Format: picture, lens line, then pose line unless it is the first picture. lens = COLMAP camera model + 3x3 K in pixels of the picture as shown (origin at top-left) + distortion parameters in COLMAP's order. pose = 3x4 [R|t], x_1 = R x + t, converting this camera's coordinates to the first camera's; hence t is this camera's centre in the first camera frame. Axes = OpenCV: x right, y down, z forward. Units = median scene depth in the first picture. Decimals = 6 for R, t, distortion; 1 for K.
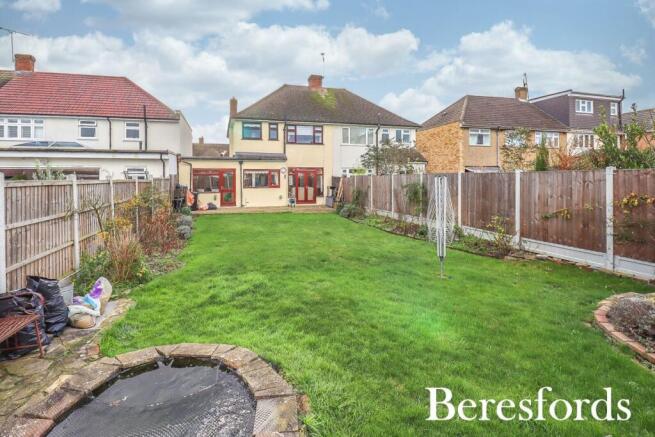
lens RADIAL K [[319.1, 0, 306.1], [0, 319.1, 179.7], [0, 0, 1]] dist [-0.011156, -0.000893]
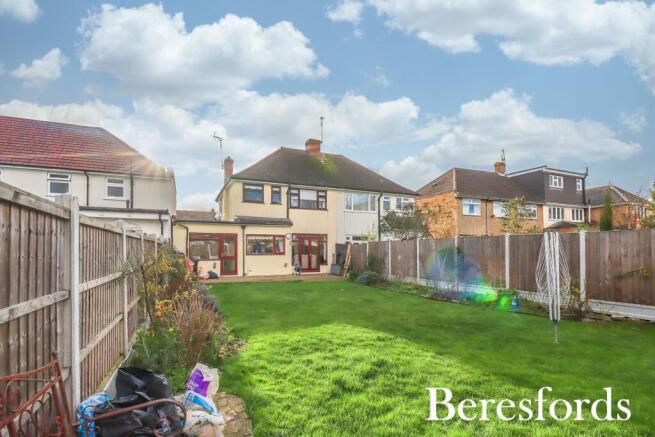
lens RADIAL K [[316.1, 0, 316.5], [0, 316.1, 241.2], [0, 0, 1]] dist [-0.000572, -0.014822]
pose [[0.987797, 0.007710, 0.155553, -0.129504], [-0.002279, 0.999383, -0.035058, 0.016929], [-0.155727, 0.034276, 0.987205, 0.072700]]
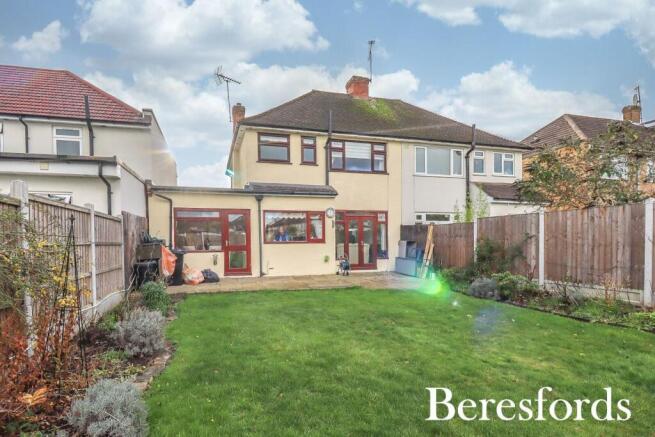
lens RADIAL K [[298.1, 0, 287.4], [0, 298.1, 250.9], [0, 0, 1]] dist [0.001965, -0.009896]
pose [[0.999983, -0.005193, -0.002720, -0.143400], [0.005250, 0.999759, 0.021334, 0.026737], [0.002608, -0.021348, 0.999769, 0.437594]]
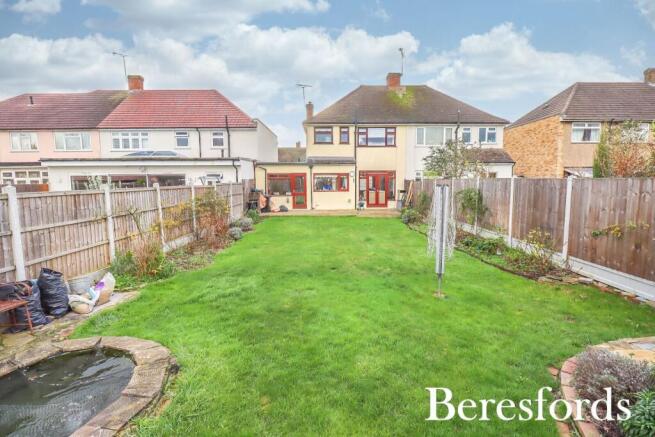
lens RADIAL K [[309.7, 0, 338.2], [0, 309.7, 212.7], [0, 0, 1]] dist [0.001301, -0.014133]
pose [[0.970661, 0.021700, -0.239473, 0.118356], [0.003076, 0.994717, 0.102606, -0.008183], [0.240434, -0.100332, 0.965466, 0.029421]]
